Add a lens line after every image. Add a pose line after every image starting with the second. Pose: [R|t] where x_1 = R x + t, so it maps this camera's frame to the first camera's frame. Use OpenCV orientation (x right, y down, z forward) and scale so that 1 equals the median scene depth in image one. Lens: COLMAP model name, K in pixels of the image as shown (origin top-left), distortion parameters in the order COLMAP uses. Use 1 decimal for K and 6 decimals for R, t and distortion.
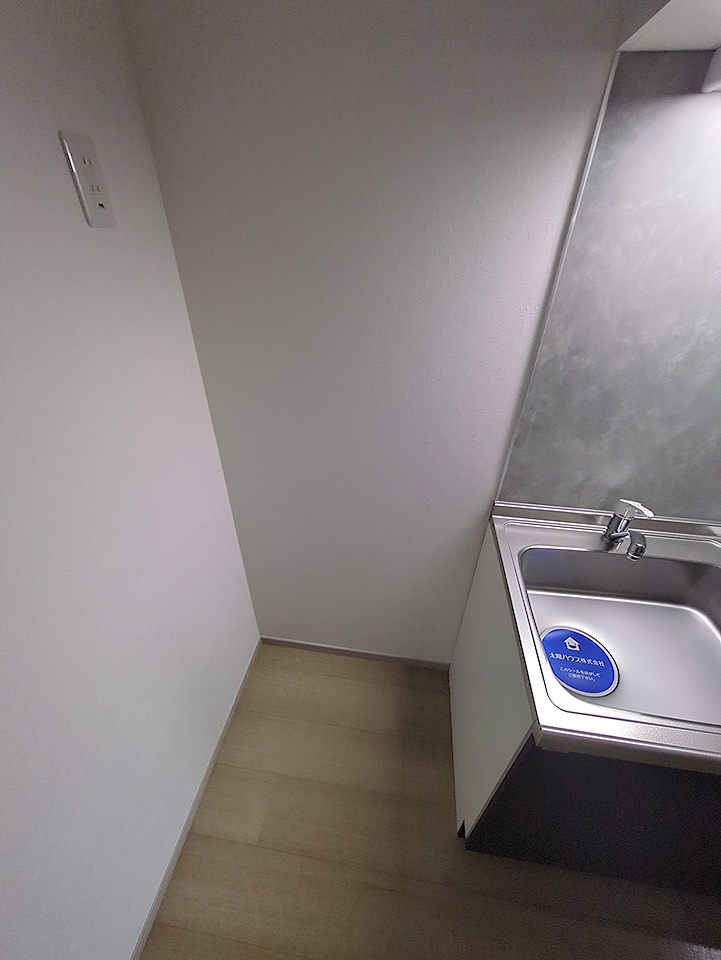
lens RADIAL K [[377.4, 0, 365.5], [0, 377.4, 480.1], [0, 0, 1]] dist [-0.004218, 0.001460]
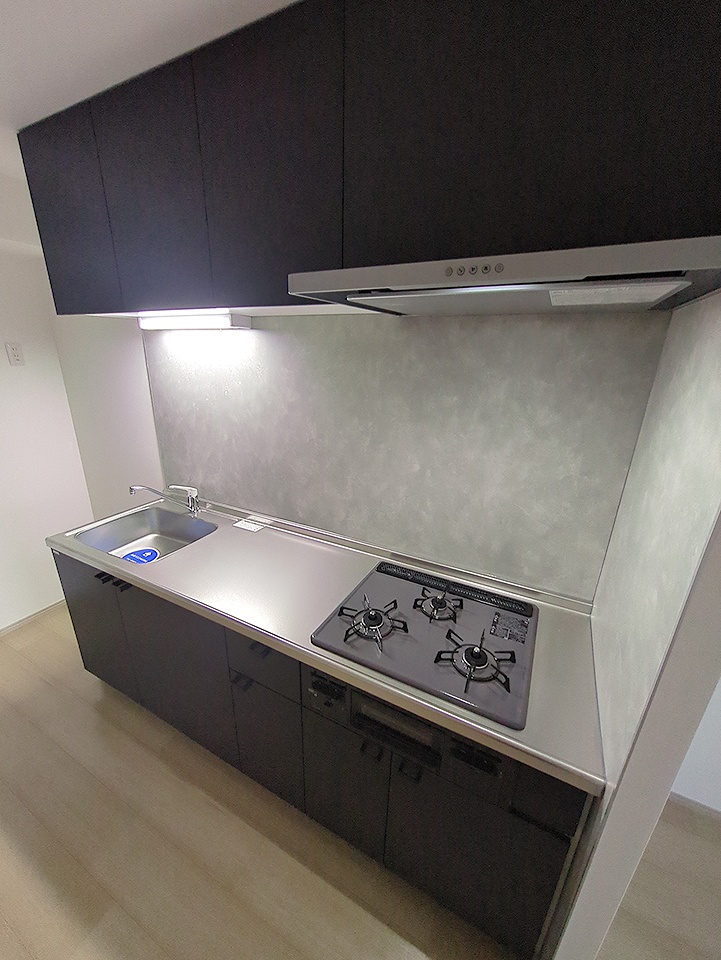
lens RADIAL K [[377.4, 0, 359.5], [0, 377.4, 483.9], [0, 0, 1]] dist [-0.004218, 0.001460]
pose [[0.941858, 0.110020, -0.317487, 2.275108], [-0.187964, 0.955720, -0.226427, 0.334850], [0.278518, 0.272939, 0.920833, -0.635556]]
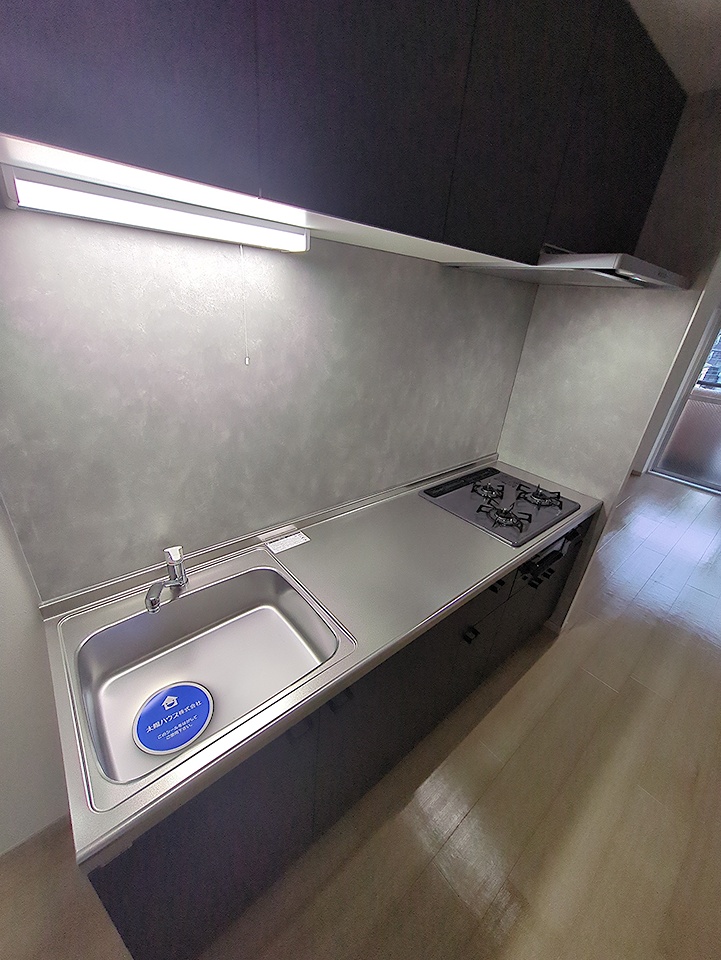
lens RADIAL K [[377.4, 0, 354.8], [0, 377.4, 481.6], [0, 0, 1]] dist [-0.004218, 0.001460]
pose [[0.675823, -0.292318, 0.676620, 0.396030], [0.358757, 0.932371, 0.044476, 0.018447], [-0.643861, 0.212684, 0.734988, -0.193698]]
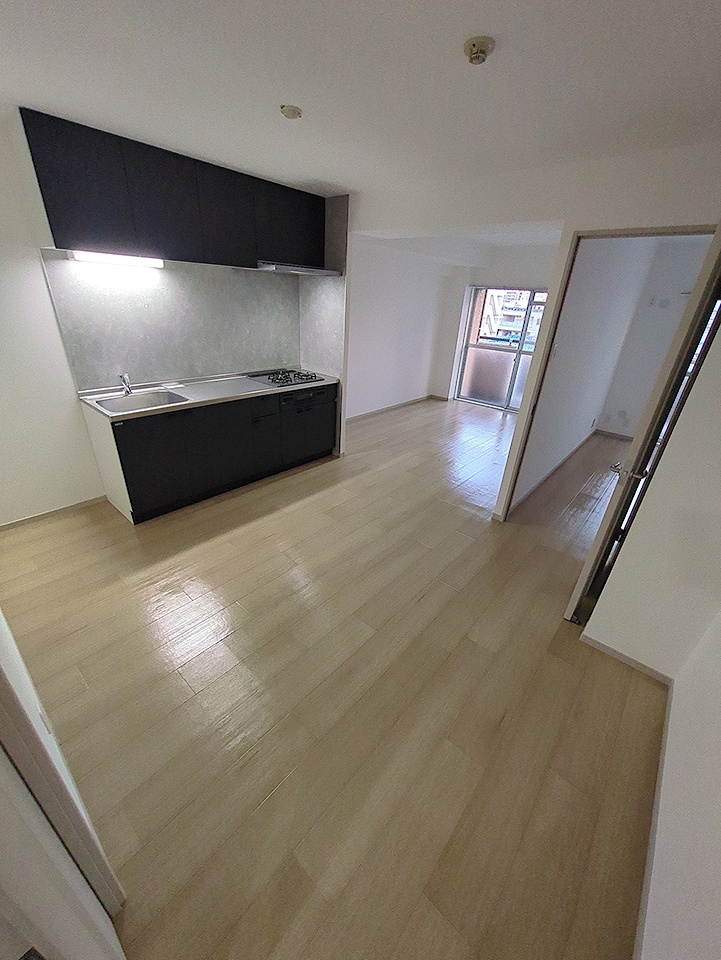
lens RADIAL K [[377.4, 0, 354.2], [0, 377.4, 484.6], [0, 0, 1]] dist [-0.004218, 0.001460]
pose [[0.562373, -0.365678, 0.741631, -0.842381], [0.428695, 0.895886, 0.116660, 1.314178], [-0.707076, 0.252327, 0.660586, -2.143334]]
